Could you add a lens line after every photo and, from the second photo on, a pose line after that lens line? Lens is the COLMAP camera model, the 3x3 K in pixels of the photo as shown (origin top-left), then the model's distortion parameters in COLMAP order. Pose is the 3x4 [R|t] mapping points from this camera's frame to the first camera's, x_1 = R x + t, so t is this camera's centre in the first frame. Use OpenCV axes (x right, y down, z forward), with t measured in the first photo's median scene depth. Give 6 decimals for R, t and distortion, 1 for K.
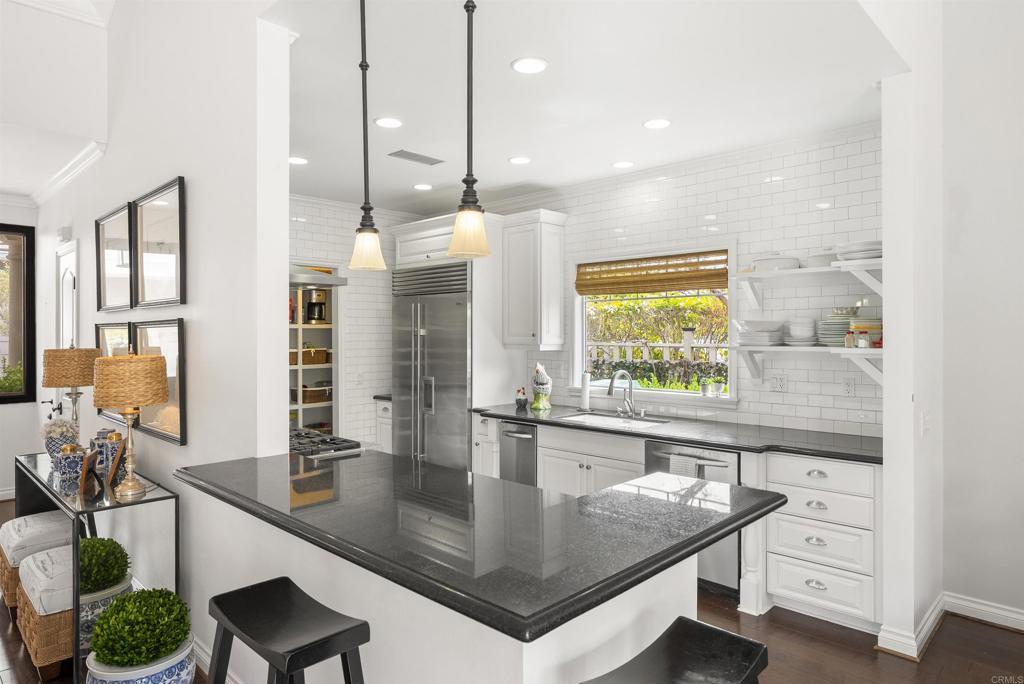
lens RADIAL K [[616.1, 0, 510.9], [0, 616.1, 339.8], [0, 0, 1]] dist [-0.000062, 0.002249]
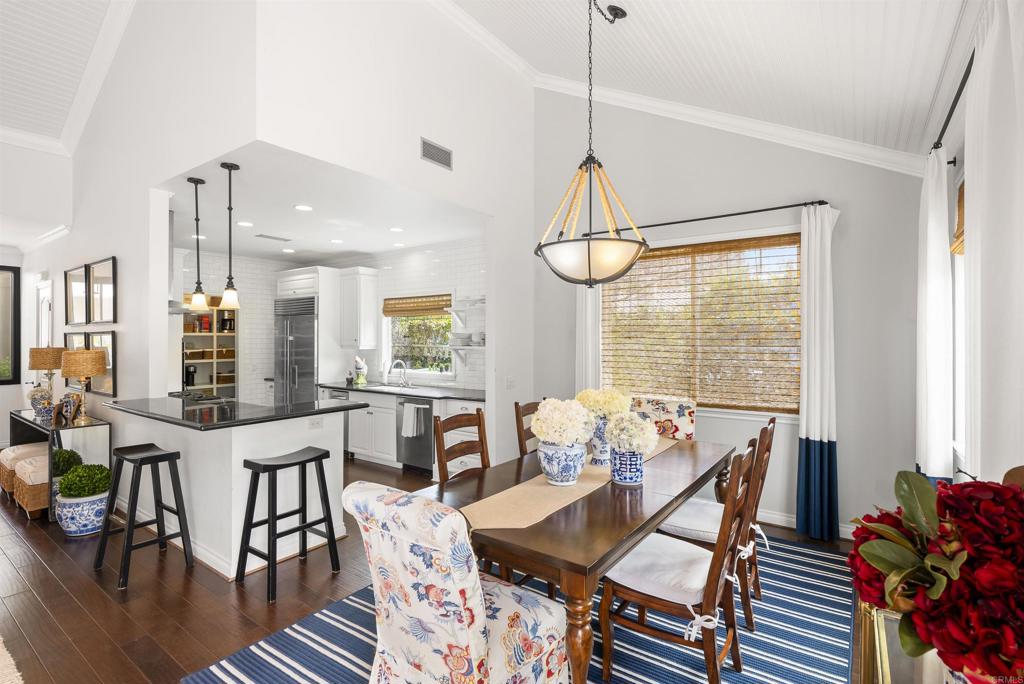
lens RADIAL K [[479.4, 0, 512.0], [0, 479.4, 342.0], [0, 0, 1]] dist [-0.000302, -0.000403]
pose [[0.988508, 0.001996, 0.151155, 0.333244], [-0.001277, 0.999987, -0.004855, 0.004077], [-0.151163, 0.004606, 0.988498, -0.472275]]
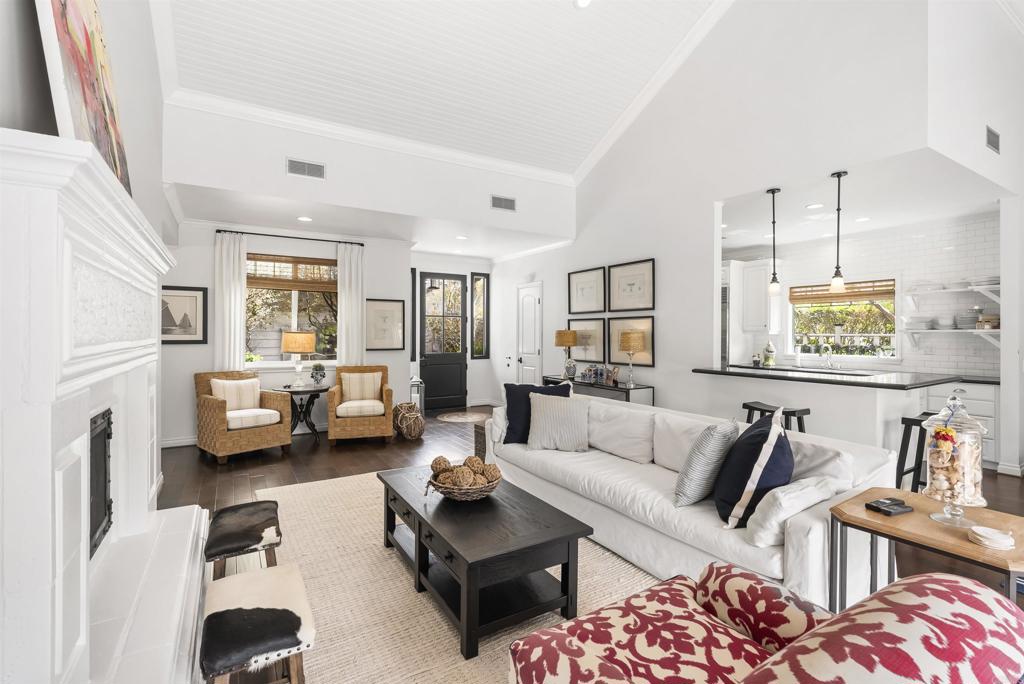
lens RADIAL K [[461.4, 0, 512.6], [0, 461.4, 335.1], [0, 0, 1]] dist [0.000908, 0.000550]
pose [[0.970334, 0.004768, -0.241723, -0.463945], [-0.006281, 0.999965, -0.005489, 0.041725], [0.241688, 0.006844, 0.970330, -0.683856]]
